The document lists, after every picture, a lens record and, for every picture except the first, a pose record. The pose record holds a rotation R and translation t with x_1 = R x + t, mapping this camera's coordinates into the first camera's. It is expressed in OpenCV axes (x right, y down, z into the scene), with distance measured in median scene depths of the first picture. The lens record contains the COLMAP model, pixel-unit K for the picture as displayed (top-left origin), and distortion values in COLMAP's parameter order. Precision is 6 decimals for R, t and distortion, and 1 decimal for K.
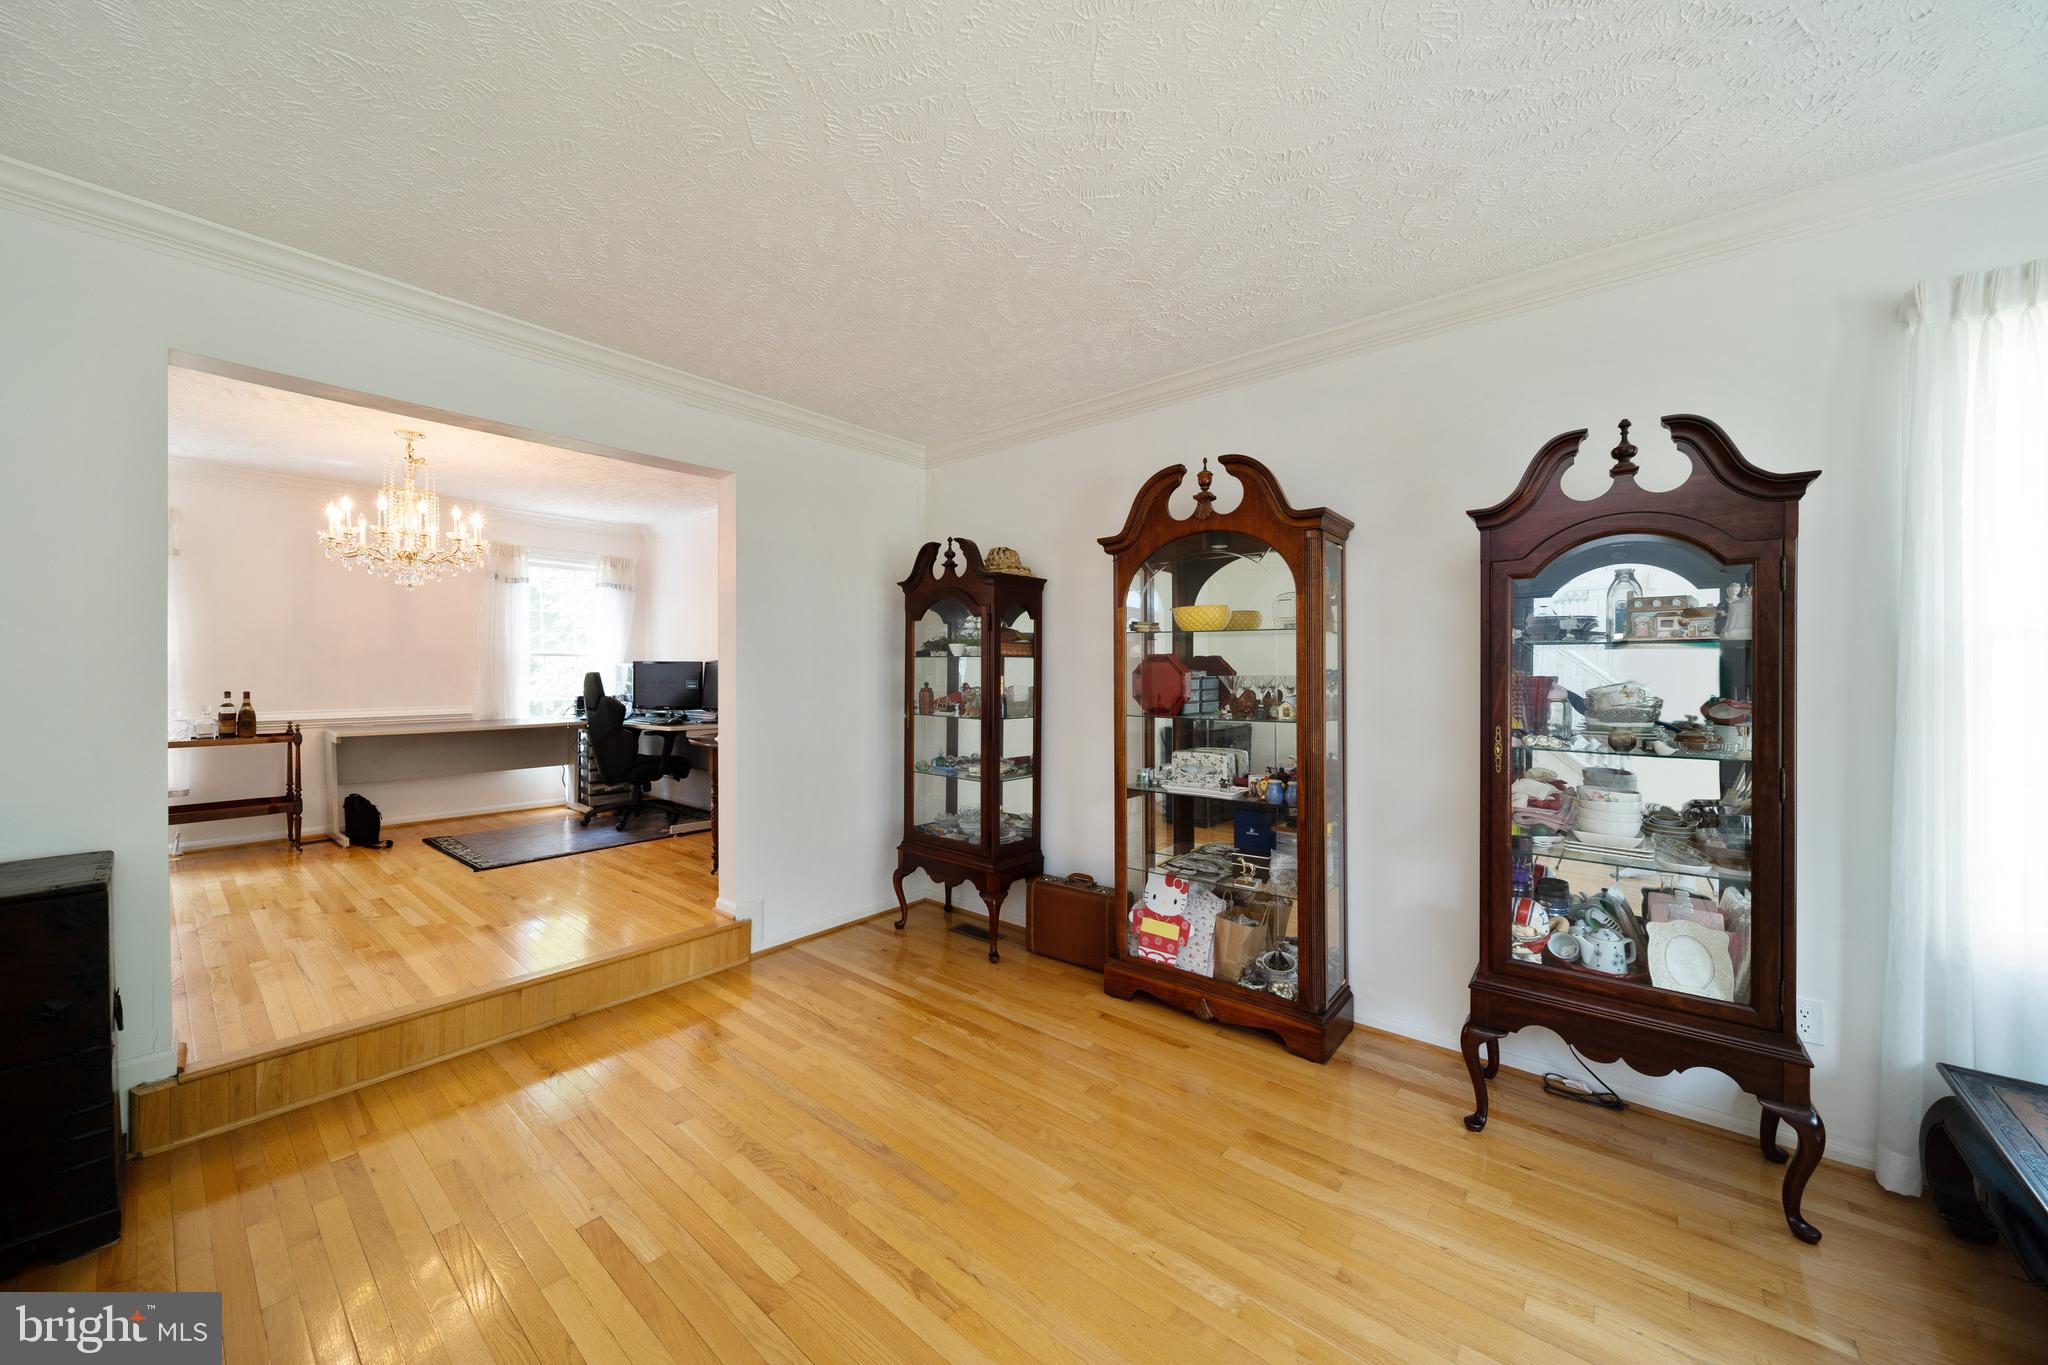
lens RADIAL K [[734.1, 0, 1030.2], [0, 734.1, 674.1], [0, 0, 1]] dist [-0.000317, -0.000082]
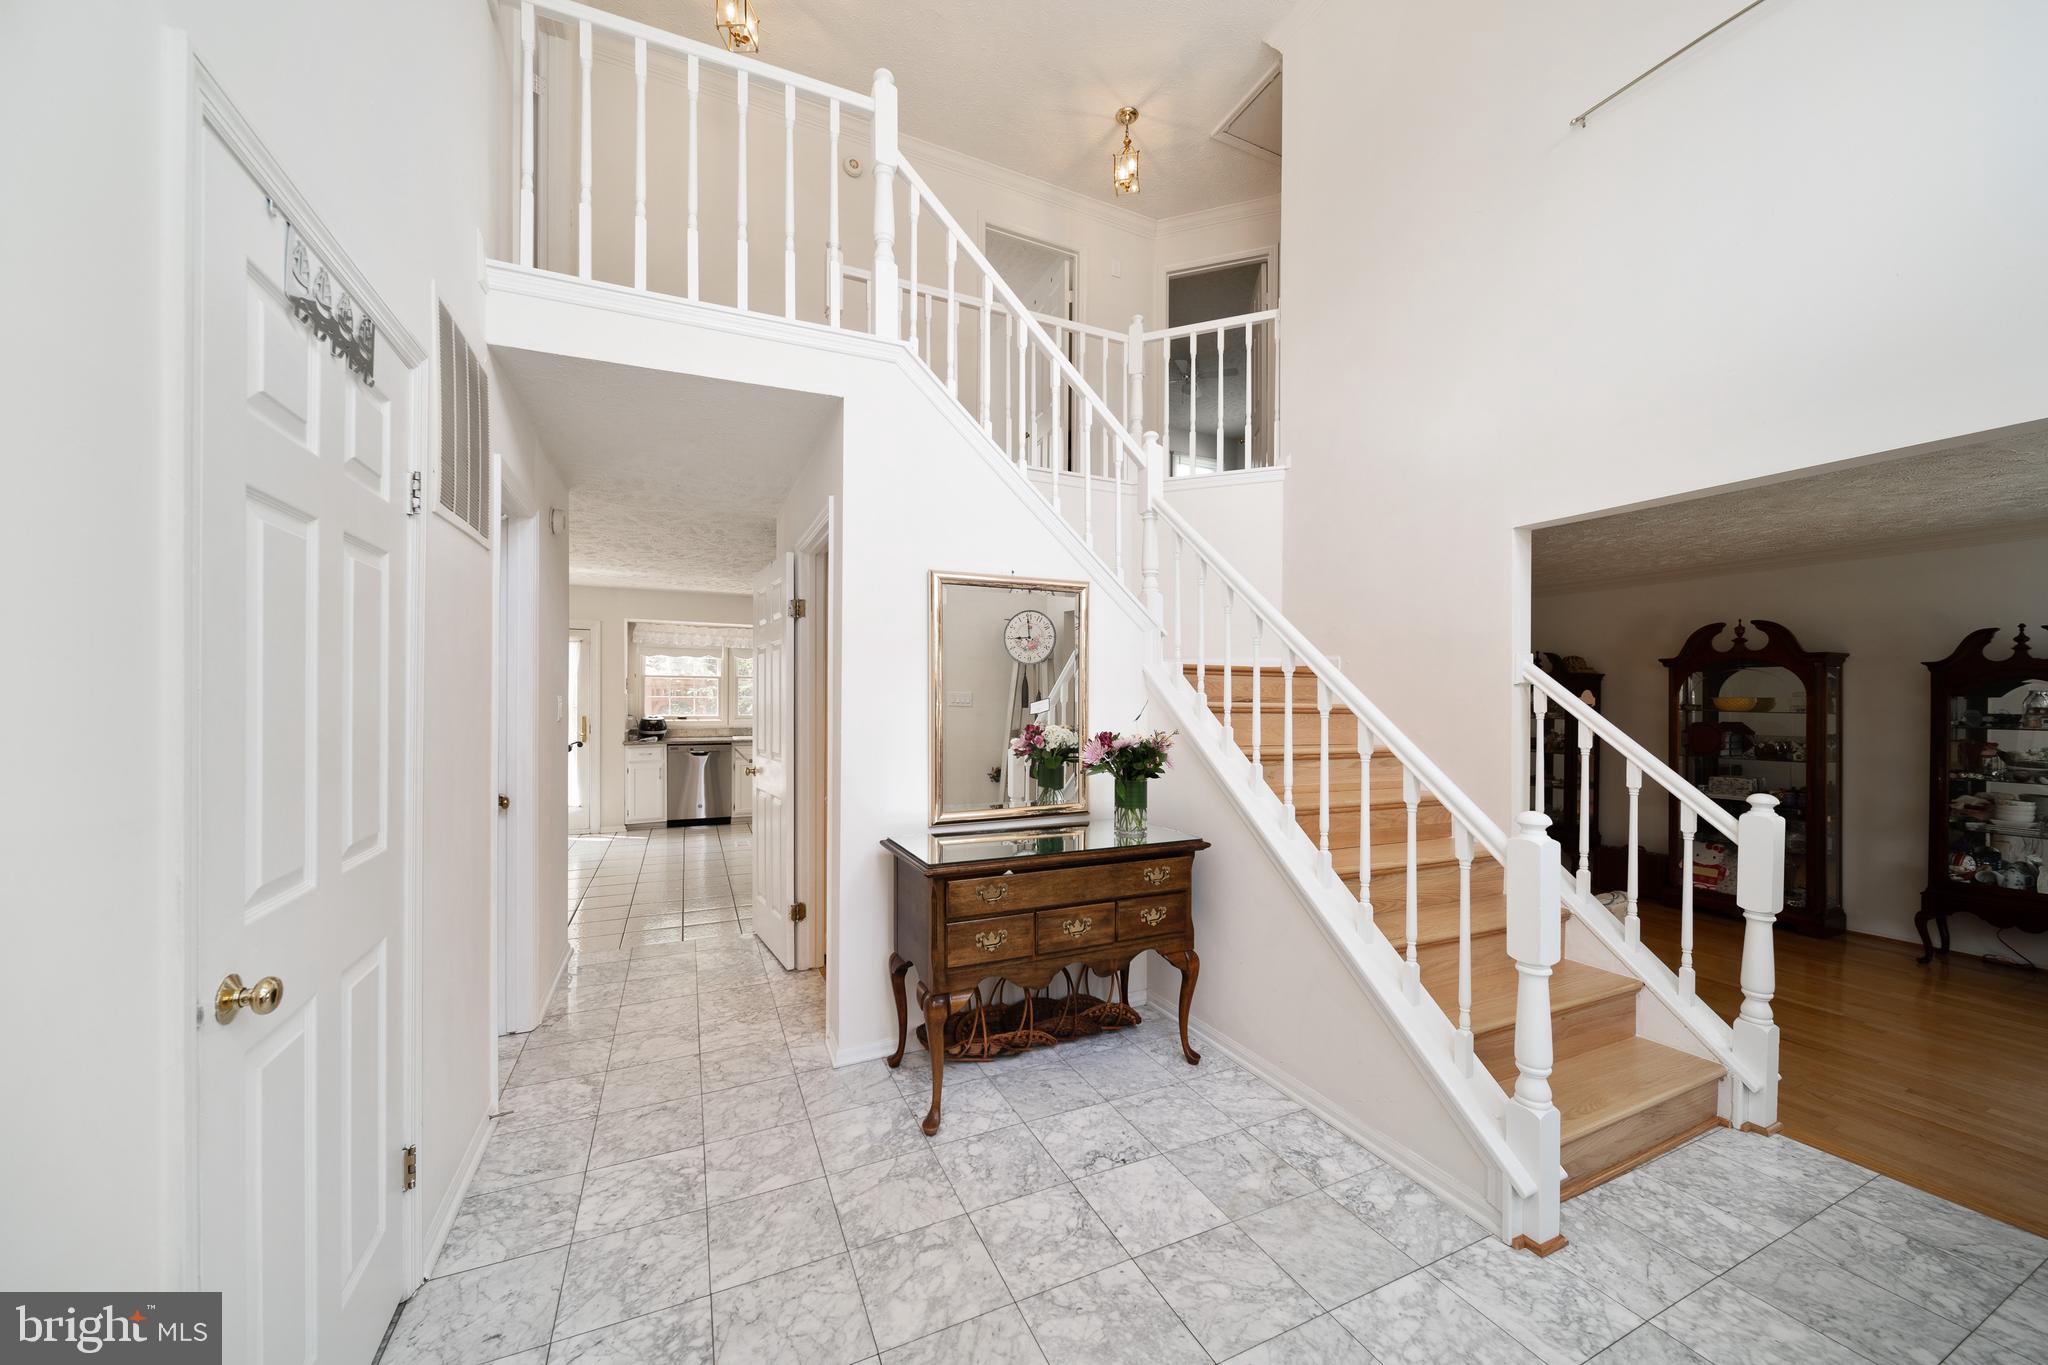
lens RADIAL K [[736.2, 0, 1030.2], [0, 736.2, 705.2], [0, 0, 1]] dist [-0.001622, -0.000362]
pose [[0.904917, 0.005976, -0.425547, -0.627418], [-0.005000, 0.999982, 0.003411, -0.077153], [0.425560, -0.000959, 0.904930, -1.529154]]
